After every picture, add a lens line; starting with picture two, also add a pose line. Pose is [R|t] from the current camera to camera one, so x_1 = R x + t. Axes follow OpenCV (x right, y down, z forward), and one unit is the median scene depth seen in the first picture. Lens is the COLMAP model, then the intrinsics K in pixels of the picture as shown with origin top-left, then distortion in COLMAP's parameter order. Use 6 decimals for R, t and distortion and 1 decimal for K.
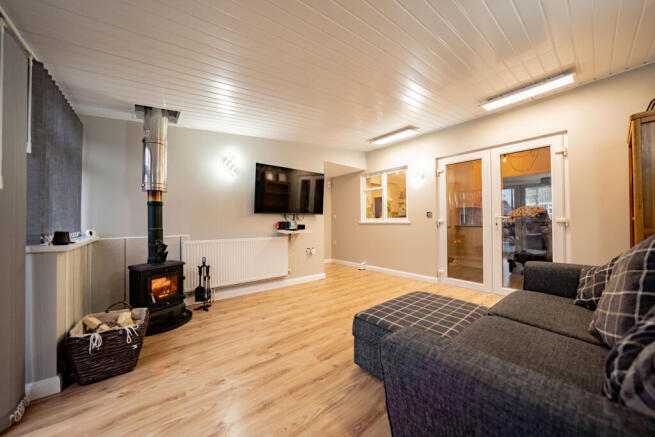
lens RADIAL K [[225.8, 0, 327.5], [0, 225.8, 218.5], [0, 0, 1]] dist [-0.025582, 0.000269]
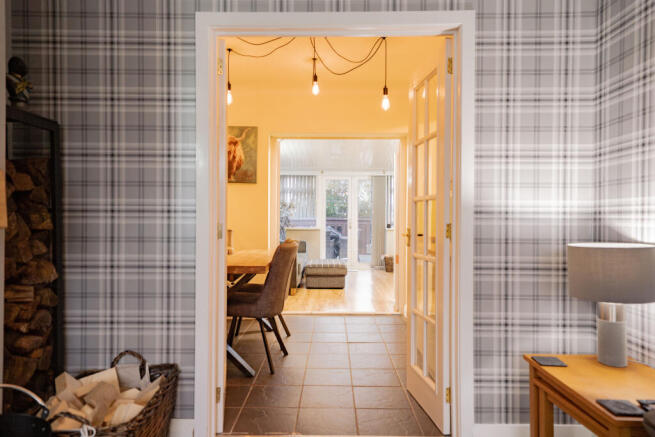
lens RADIAL K [[436.5, 0, 327.5], [0, 436.5, 218.5], [0, 0, 1]] dist [0.052254, 0.000209]
pose [[-0.632894, 0.010433, -0.774168, 2.405459], [0.007472, 0.999945, 0.007367, -0.042104], [0.774202, -0.001122, -0.632937, 2.386505]]
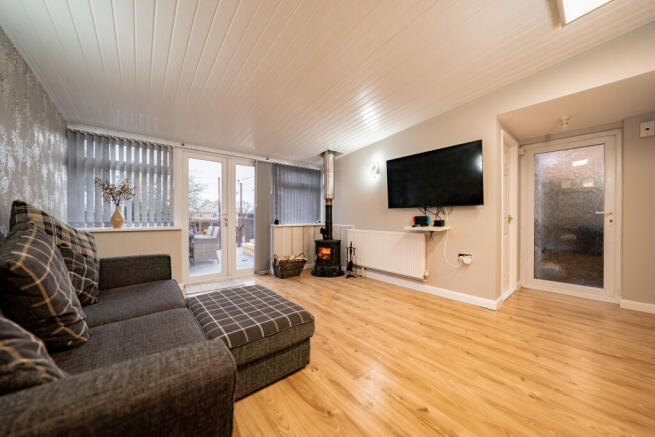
lens RADIAL K [[225.8, 0, 327.5], [0, 225.8, 218.5], [0, 0, 1]] dist [-0.025582, 0.000269]
pose [[0.017382, 0.009986, -0.999799, 0.907434], [0.012587, 0.999869, 0.010206, 0.012064], [0.999770, -0.012762, 0.017254, 0.855086]]
